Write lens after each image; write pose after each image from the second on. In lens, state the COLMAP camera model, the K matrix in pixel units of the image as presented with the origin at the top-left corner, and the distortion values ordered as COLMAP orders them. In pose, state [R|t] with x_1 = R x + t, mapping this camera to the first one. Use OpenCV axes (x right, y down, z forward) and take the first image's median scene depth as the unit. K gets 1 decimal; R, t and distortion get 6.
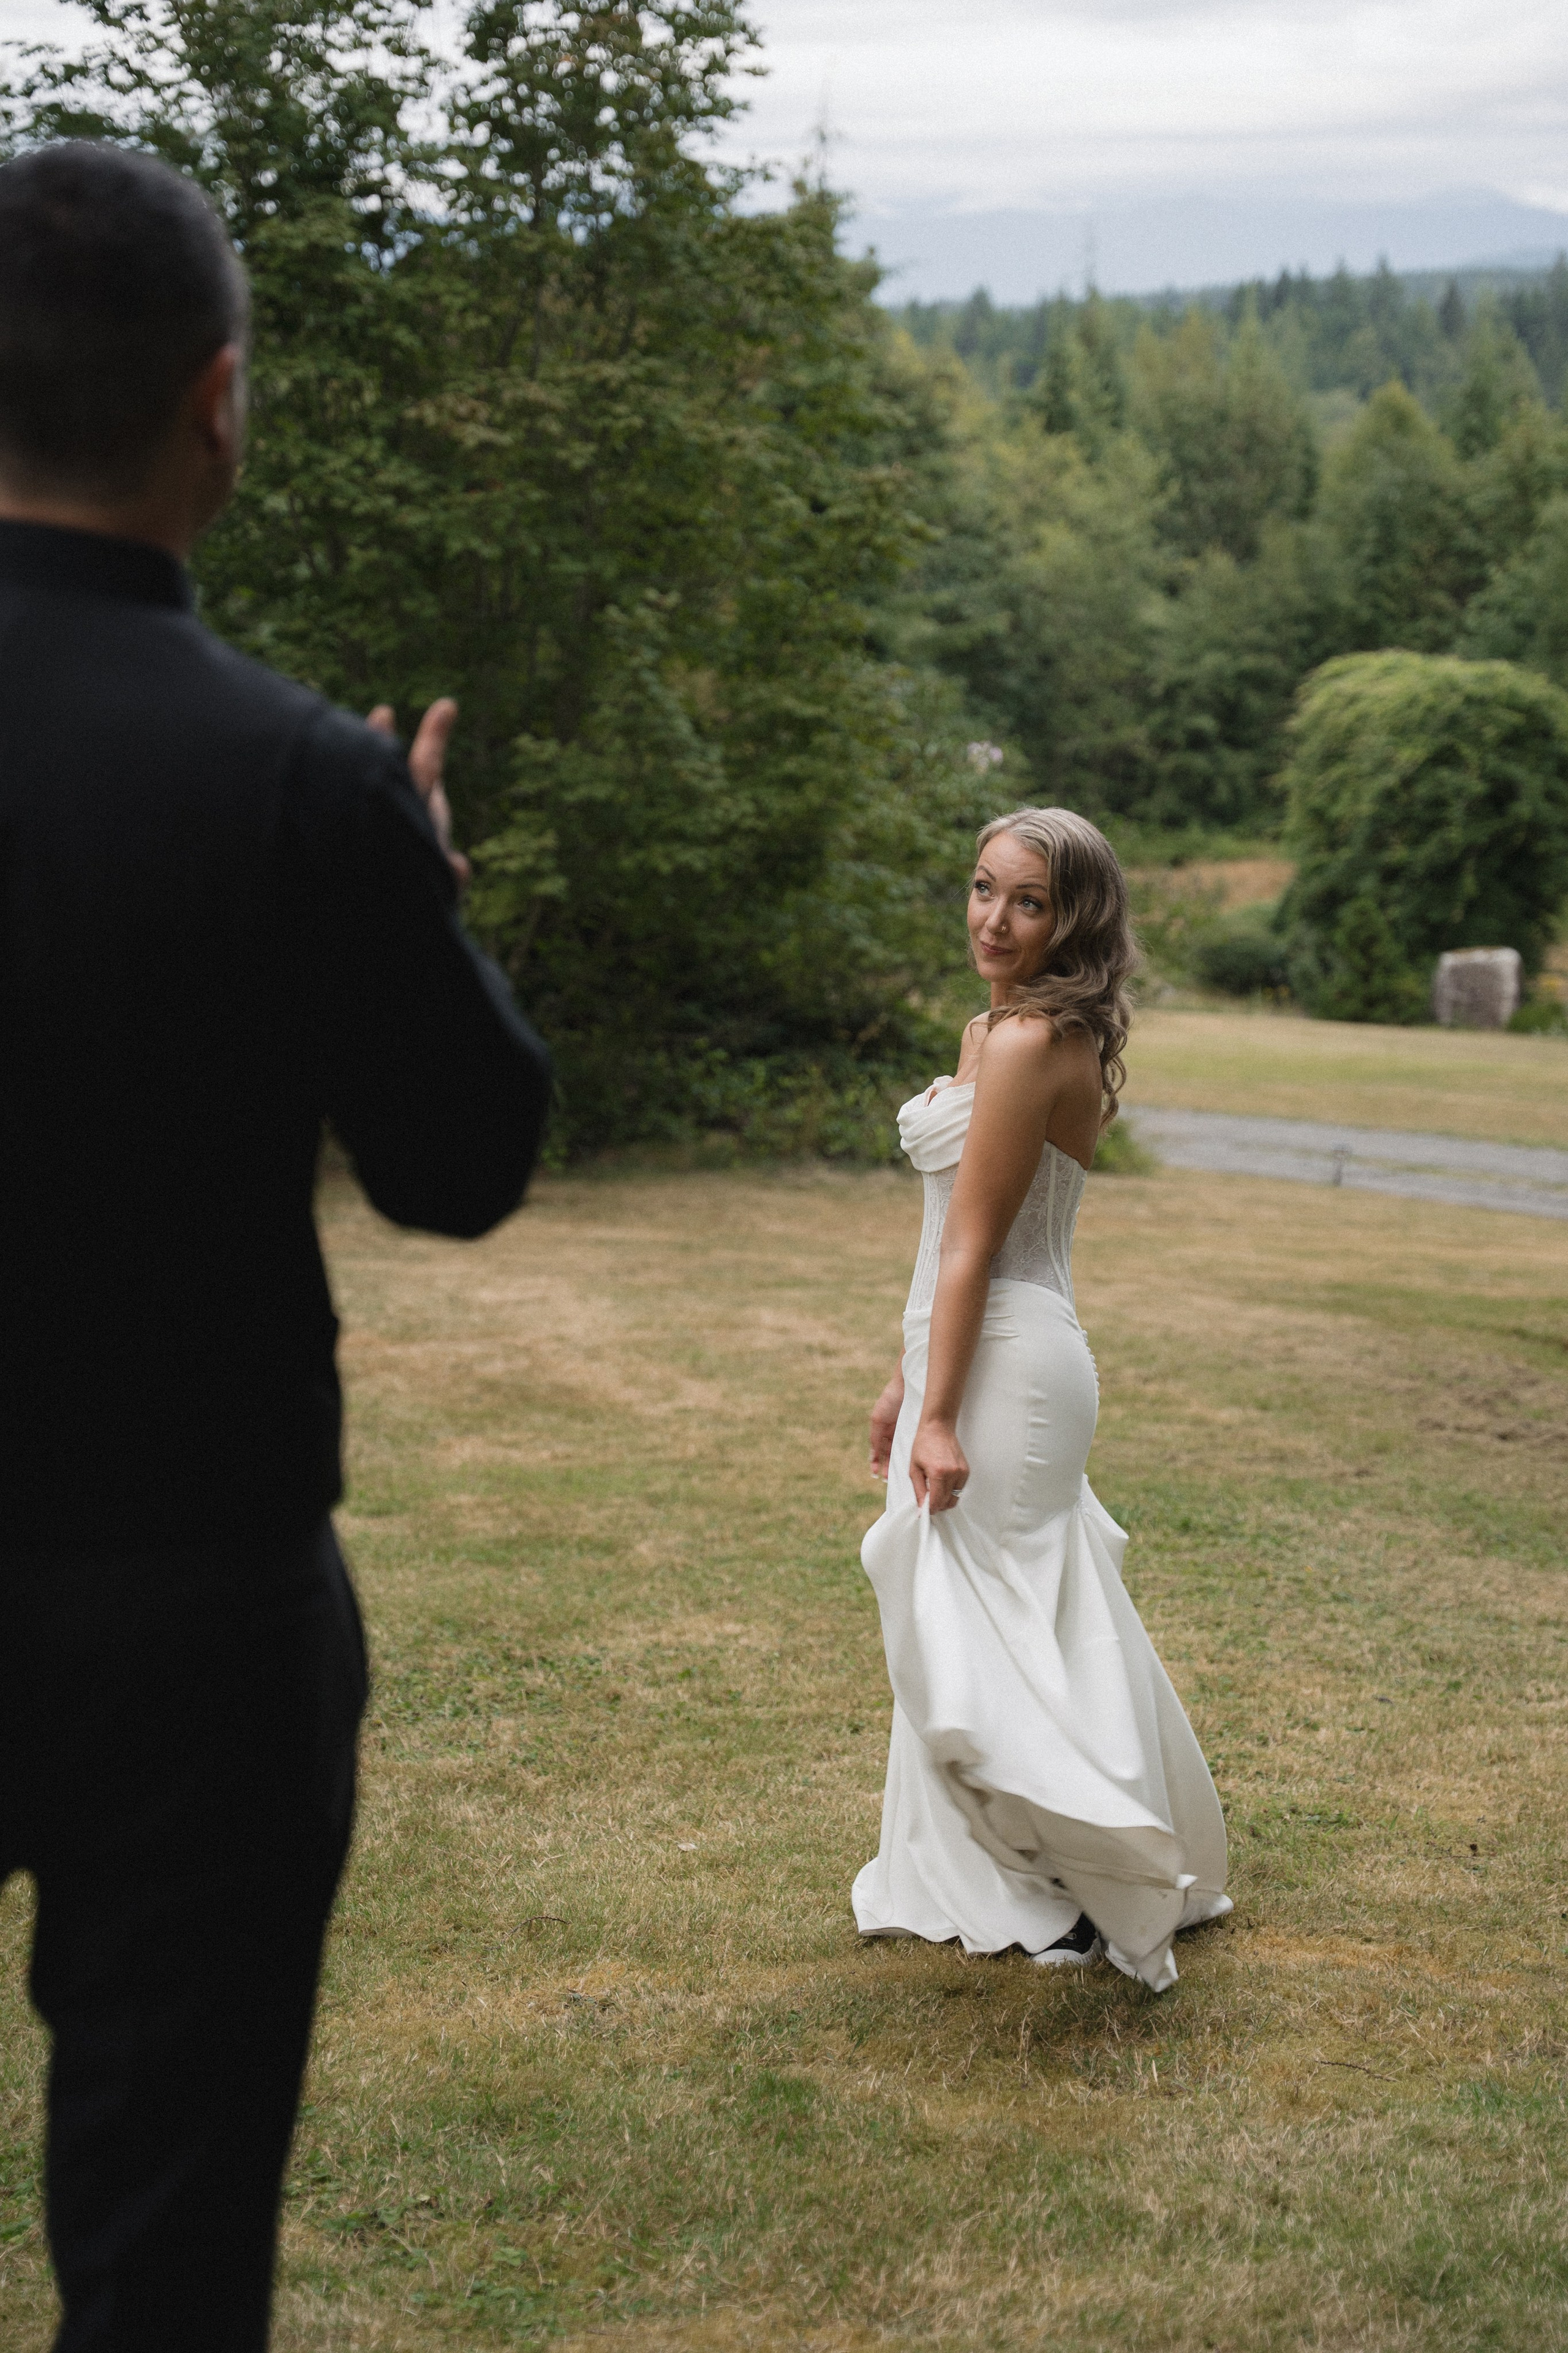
lens RADIAL K [[4088.4, 0, 784.0], [0, 4088.4, 1176.5], [0, 0, 1]] dist [0.218584, -0.011134]
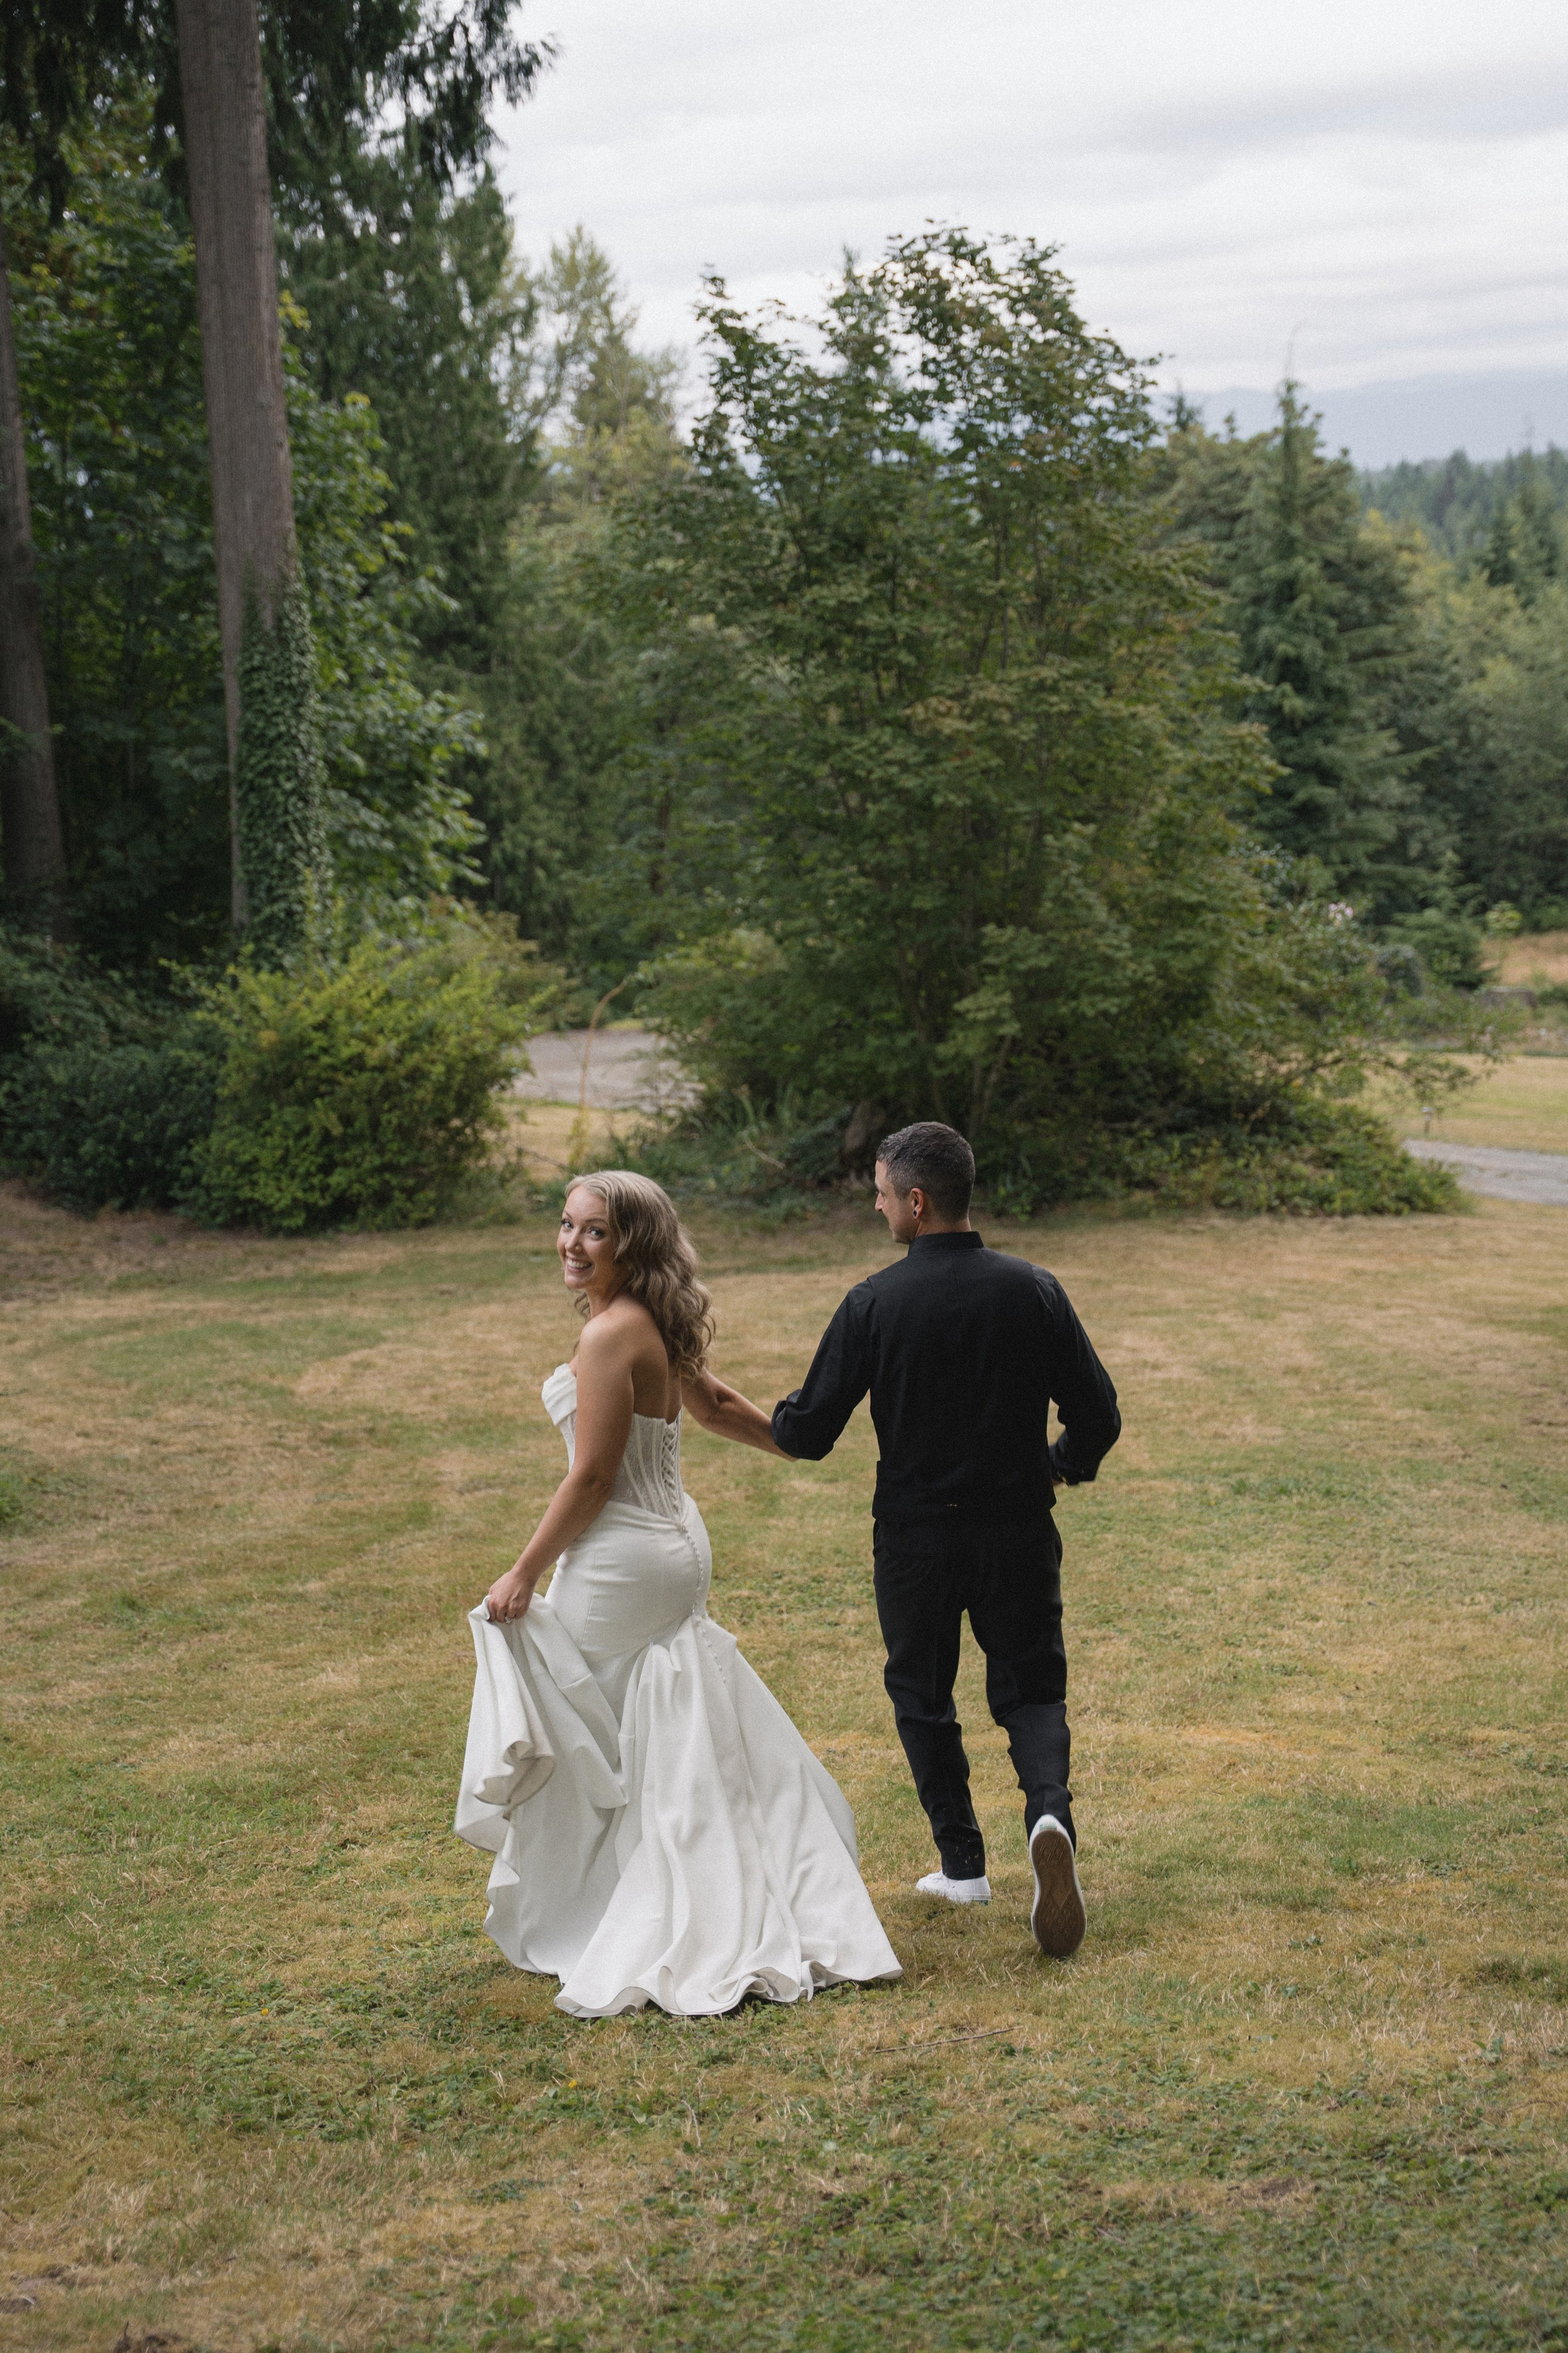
lens RADIAL K [[3318.3, 0, 784.0], [0, 3318.3, 1176.5], [0, 0, 1]] dist [0.075107, 0.120694]
pose [[0.986735, -0.012116, -0.161888, 0.049495], [0.012866, 0.999911, 0.003586, -0.022350], [0.161830, -0.005622, 0.986803, -0.153848]]
